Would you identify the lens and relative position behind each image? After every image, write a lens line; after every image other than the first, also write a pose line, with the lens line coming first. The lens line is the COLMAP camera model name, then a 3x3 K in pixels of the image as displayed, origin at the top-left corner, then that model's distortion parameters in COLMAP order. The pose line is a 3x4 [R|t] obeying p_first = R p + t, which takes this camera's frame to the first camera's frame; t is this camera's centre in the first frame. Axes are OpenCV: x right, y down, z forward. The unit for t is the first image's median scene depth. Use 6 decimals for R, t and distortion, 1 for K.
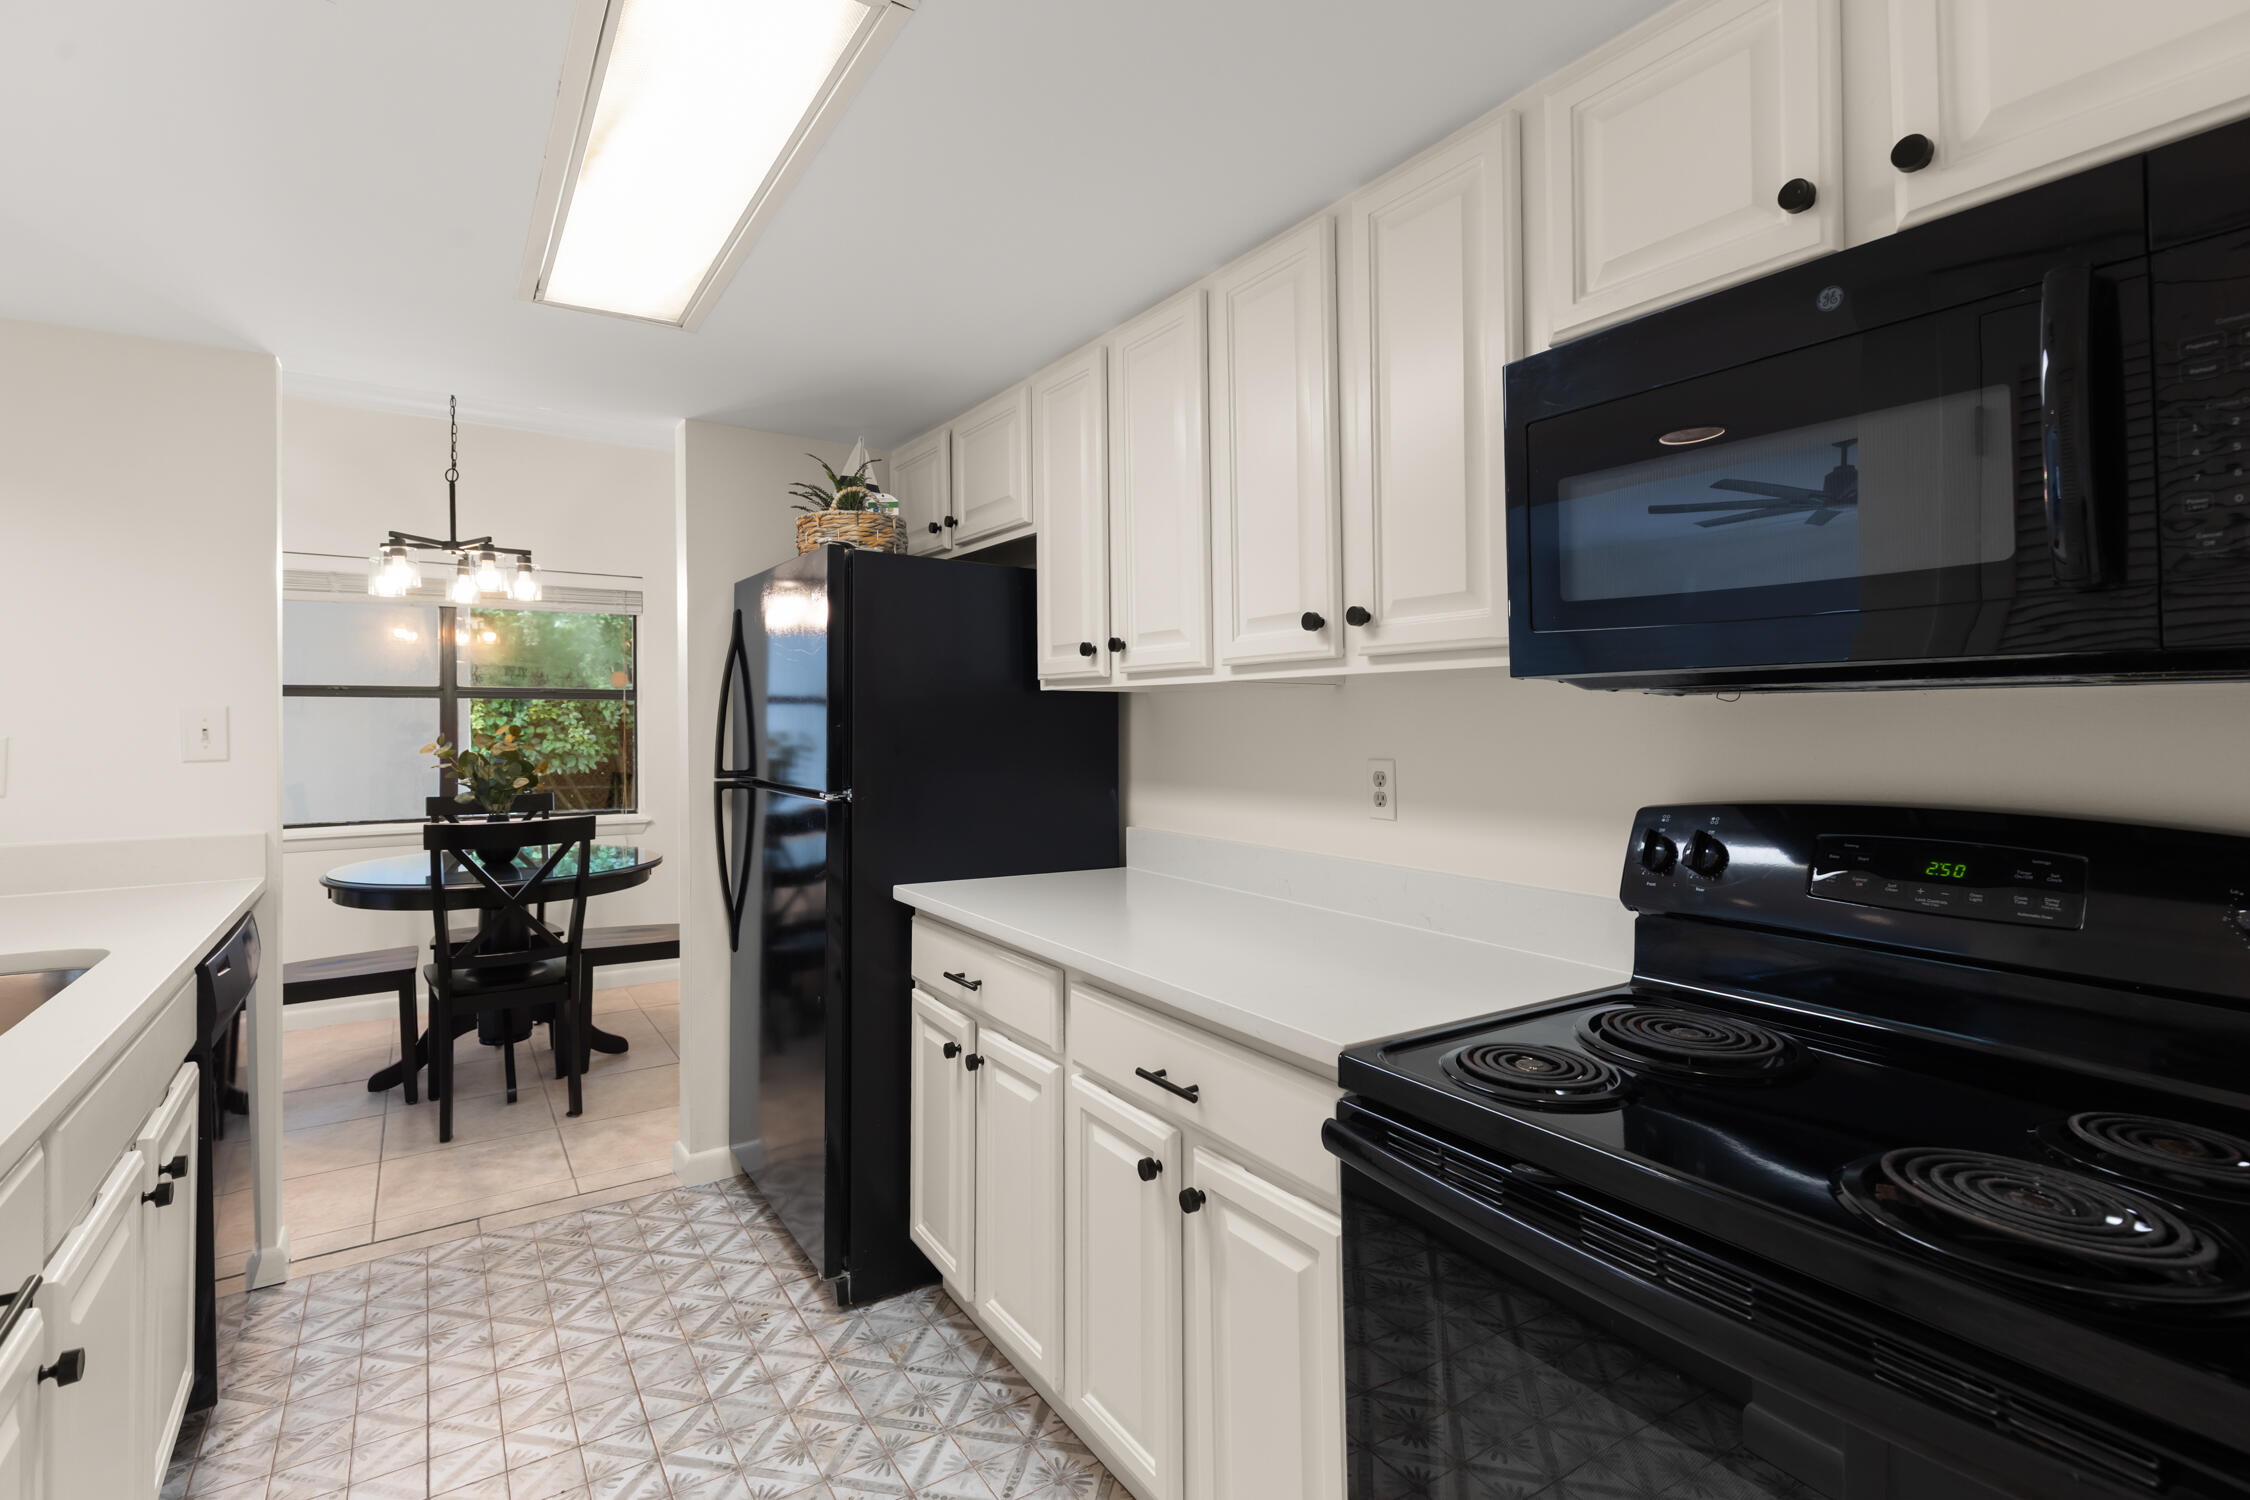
lens RADIAL K [[1056.8, 0, 1149.1], [0, 1056.8, 744.7], [0, 0, 1]] dist [0.012075, -0.000808]
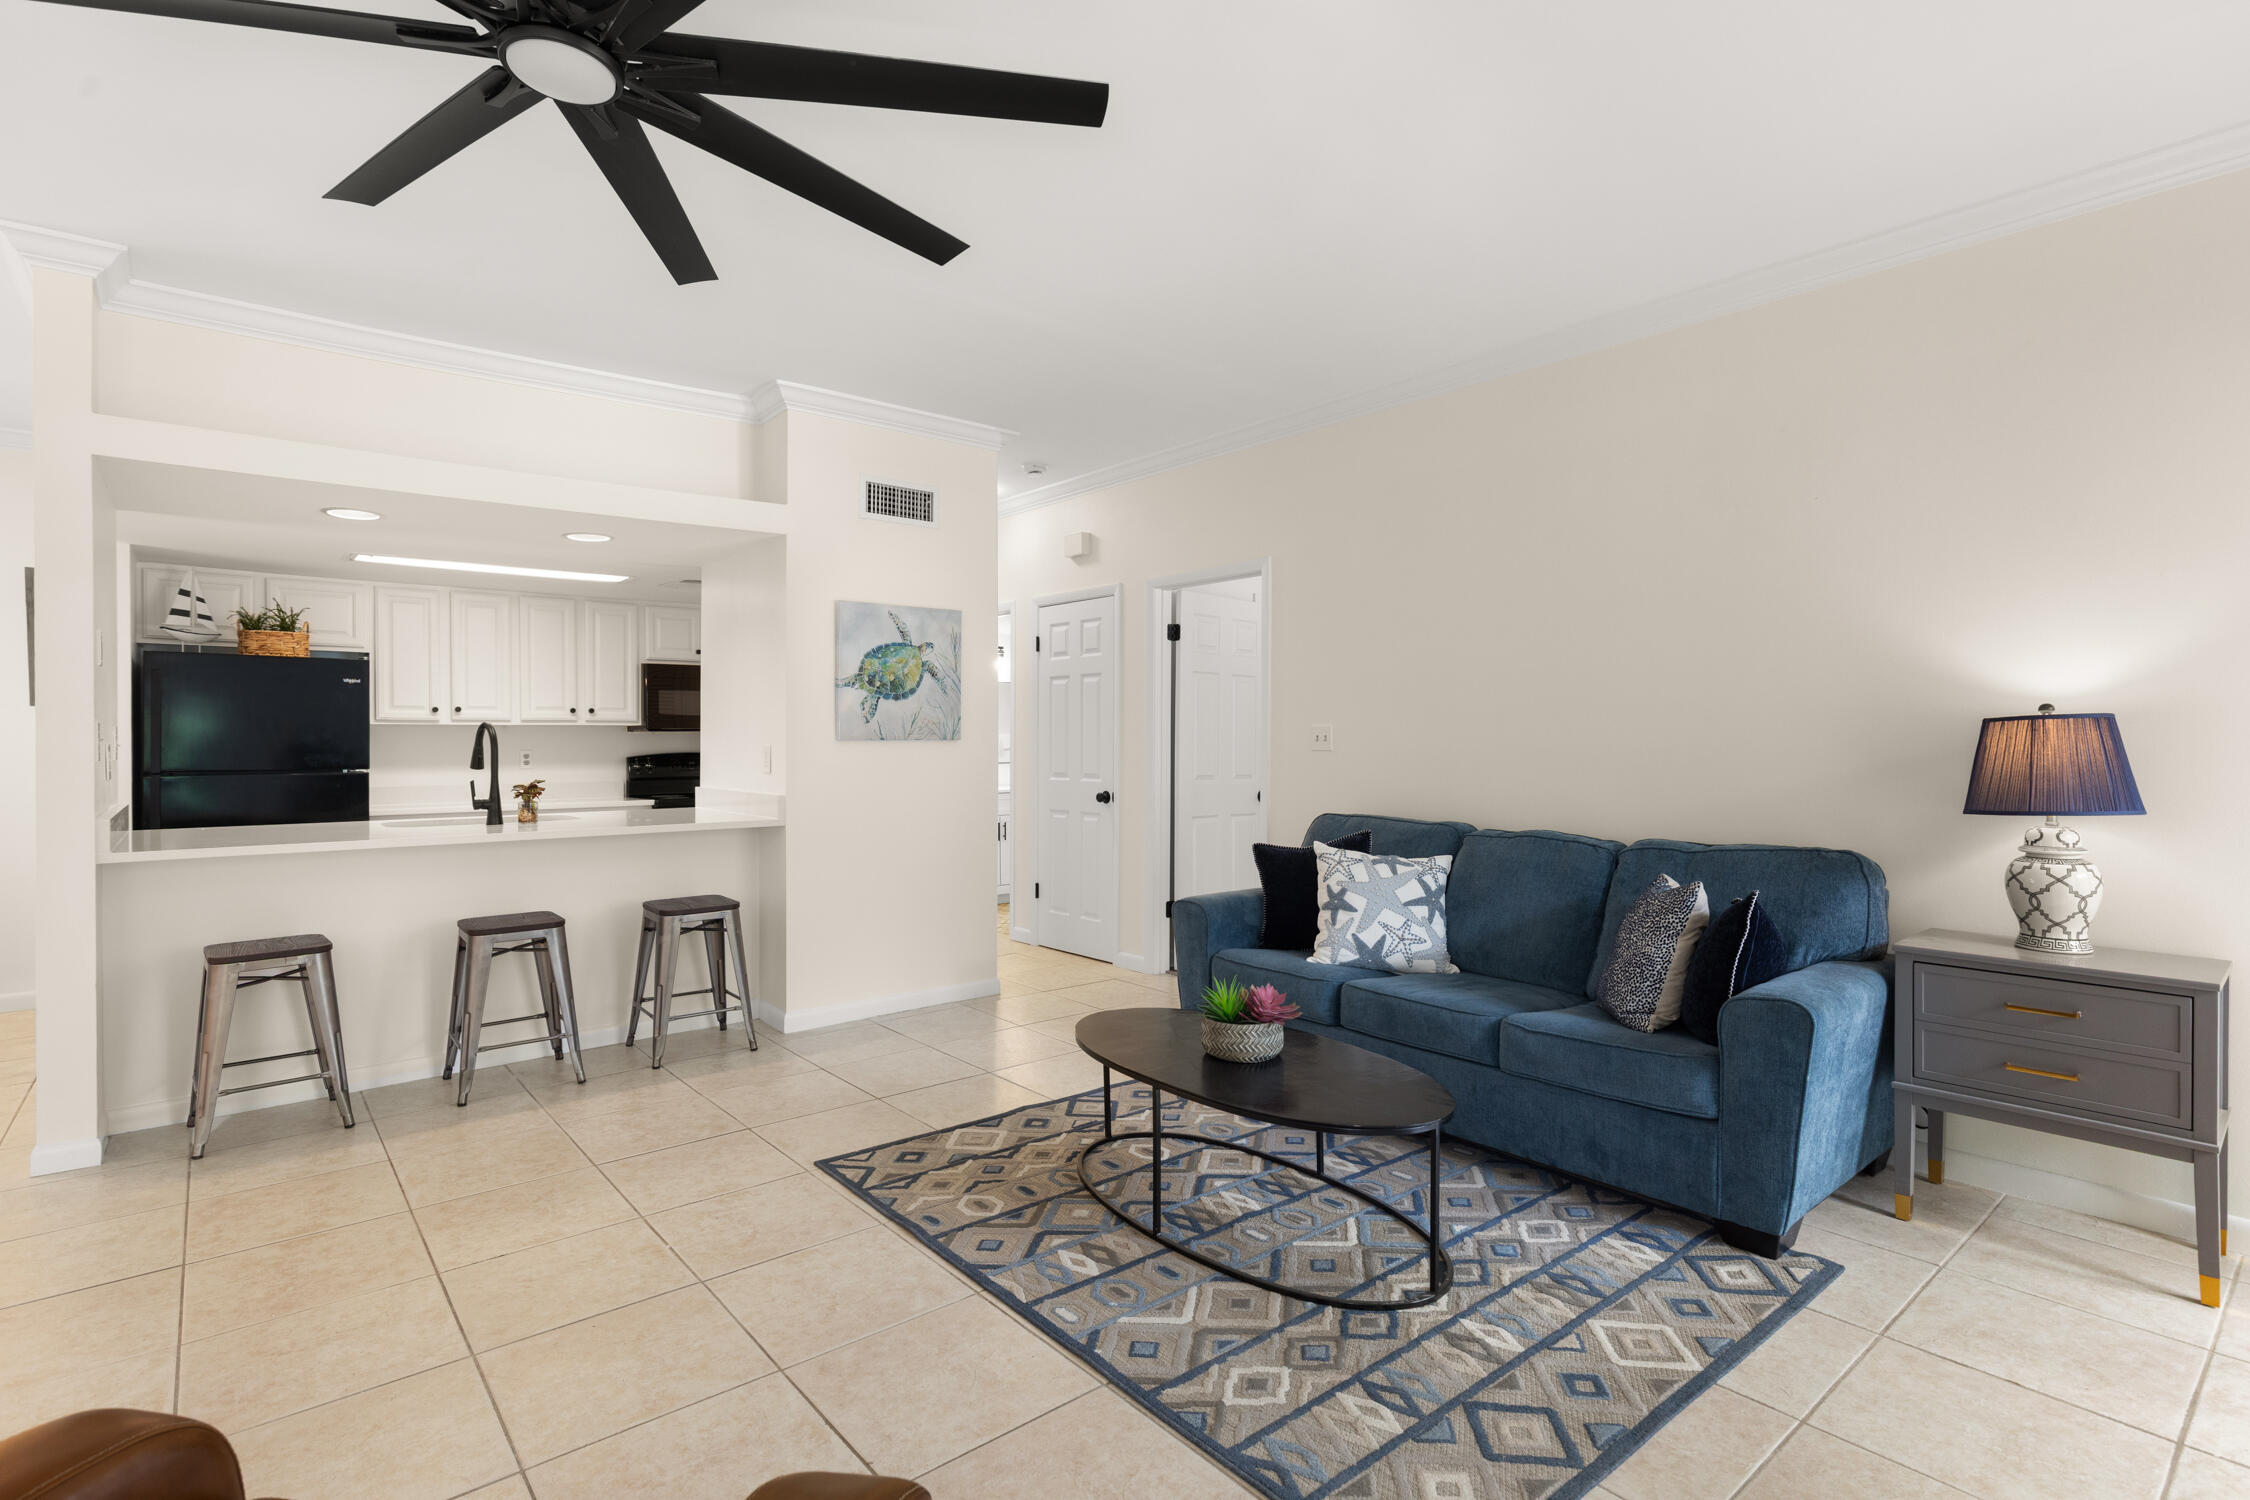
lens RADIAL K [[1088.0, 0, 1142.6], [0, 1088.0, 739.7], [0, 0, 1]] dist [0.000934, -0.000060]
pose [[-0.095984, 0.001518, 0.995382, -2.311851], [0.022544, 0.999746, 0.000649, 0.016834], [-0.995128, 0.022502, -0.095994, -0.366899]]
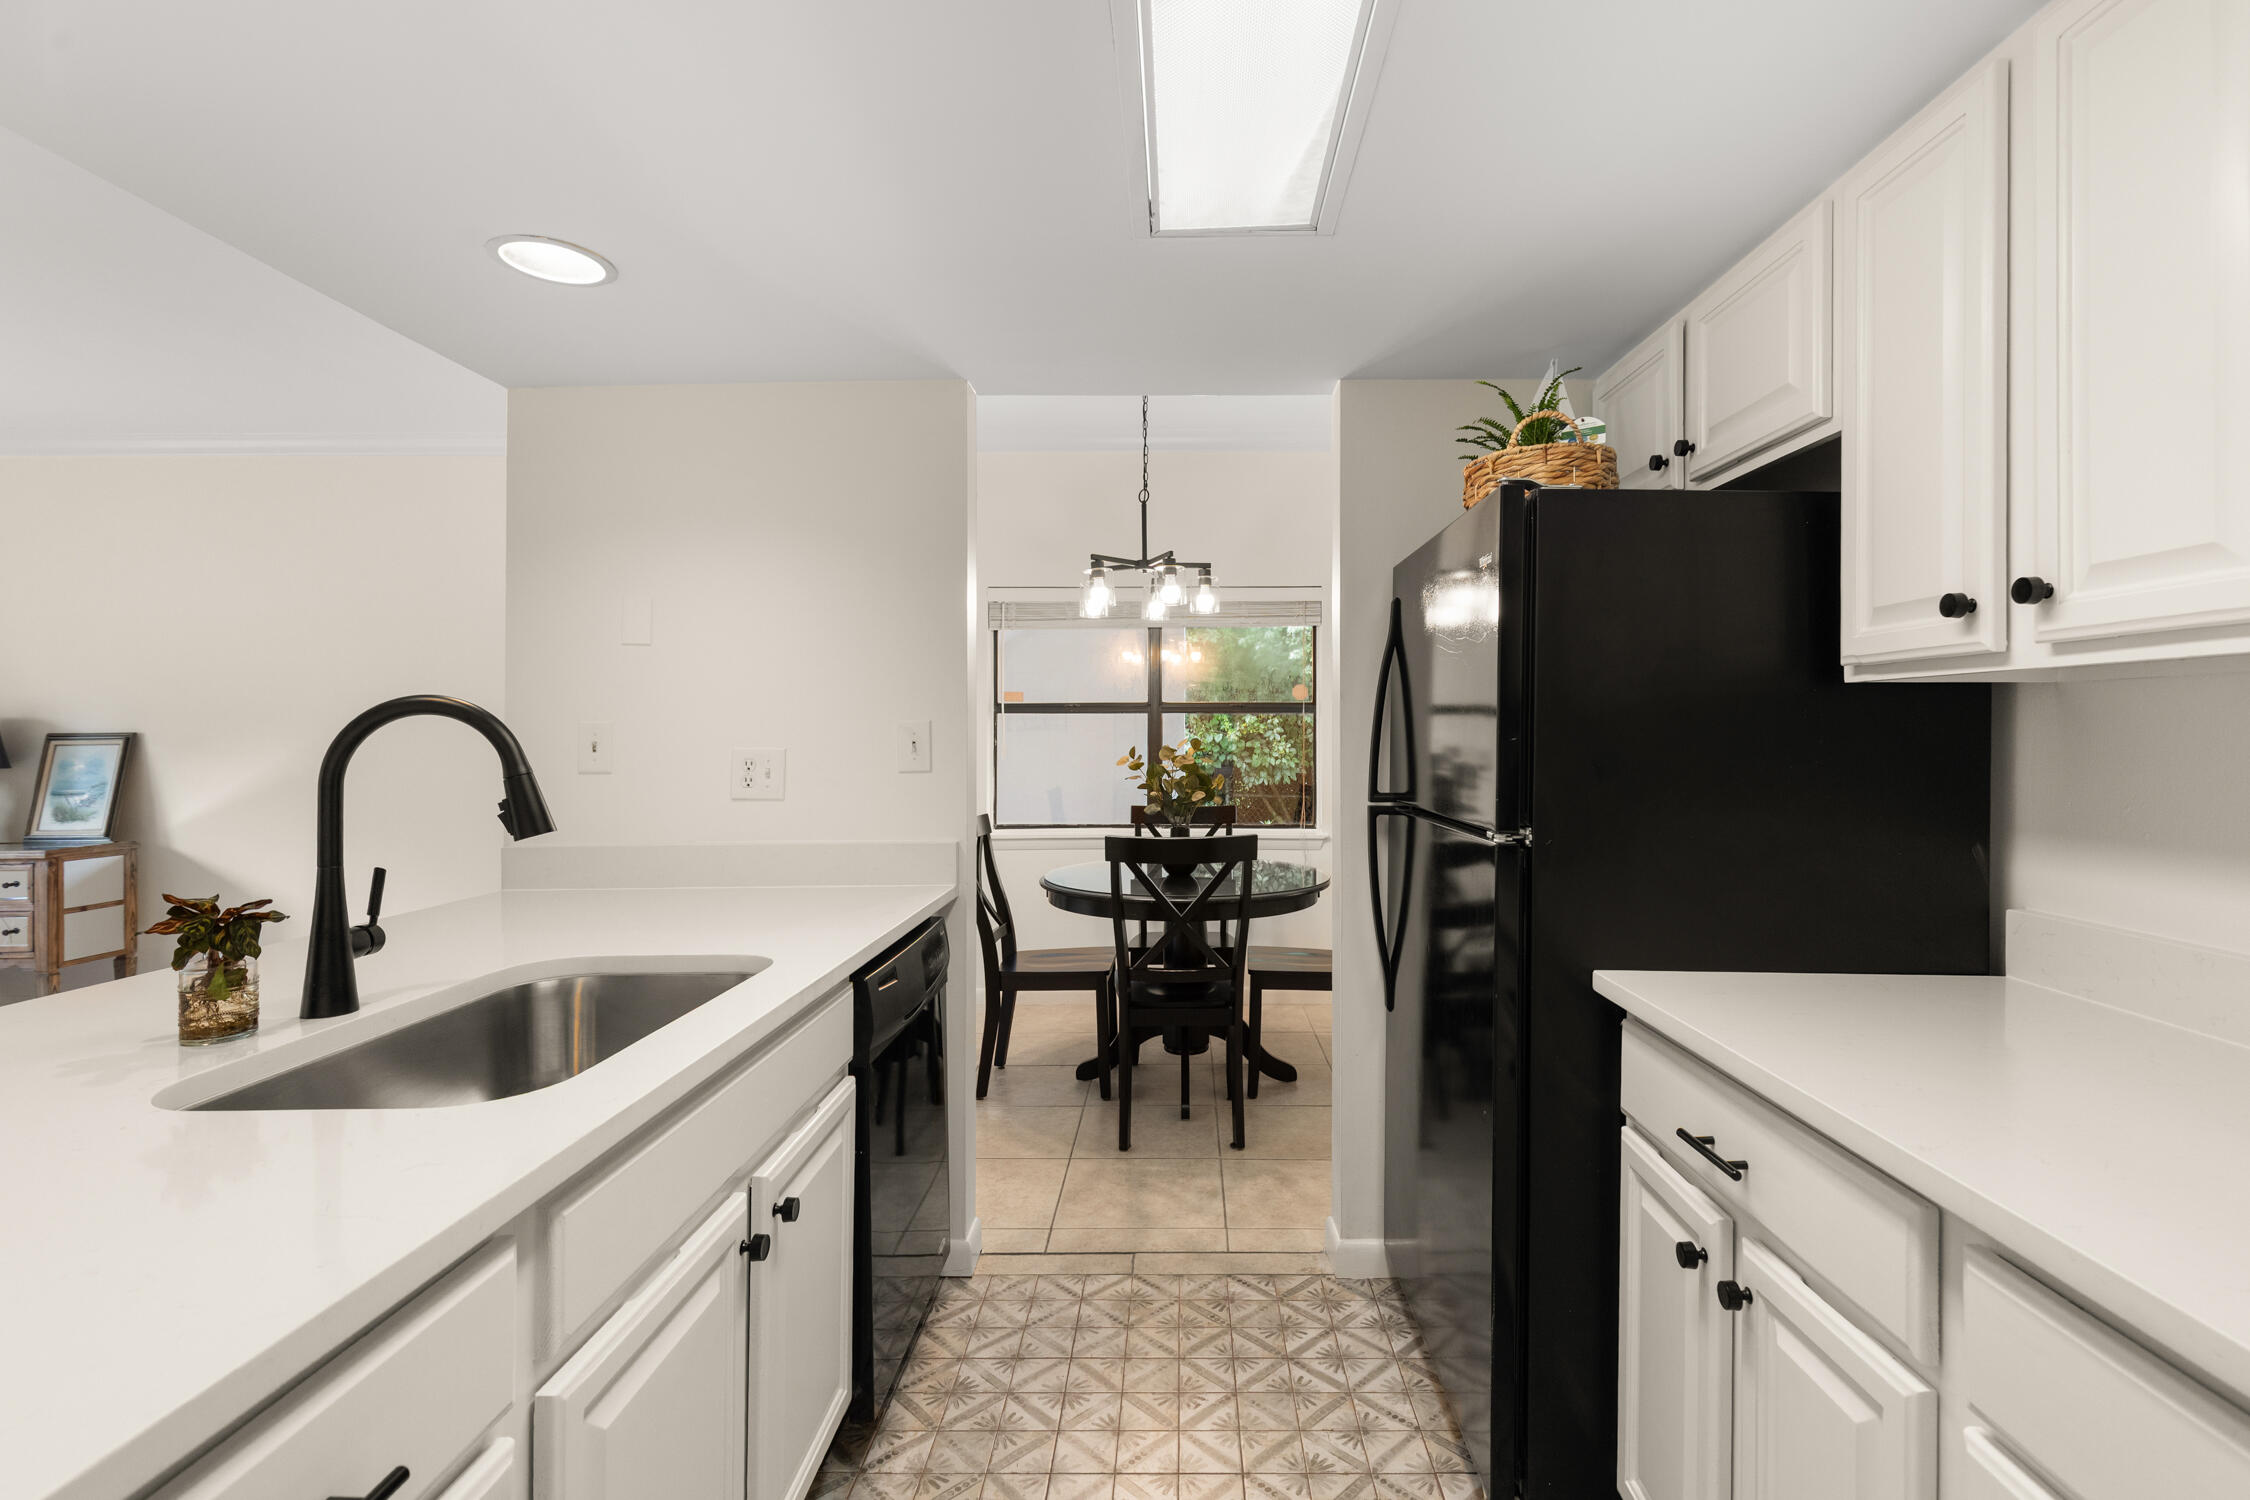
lens RADIAL K [[1056.8, 0, 1149.1], [0, 1056.8, 744.7], [0, 0, 1]] dist [0.012075, -0.000808]
pose [[0.806387, 0.004754, -0.591369, -0.056631], [-0.013147, 0.999865, -0.009889, -0.002904], [0.591241, 0.015749, 0.806341, 0.227010]]
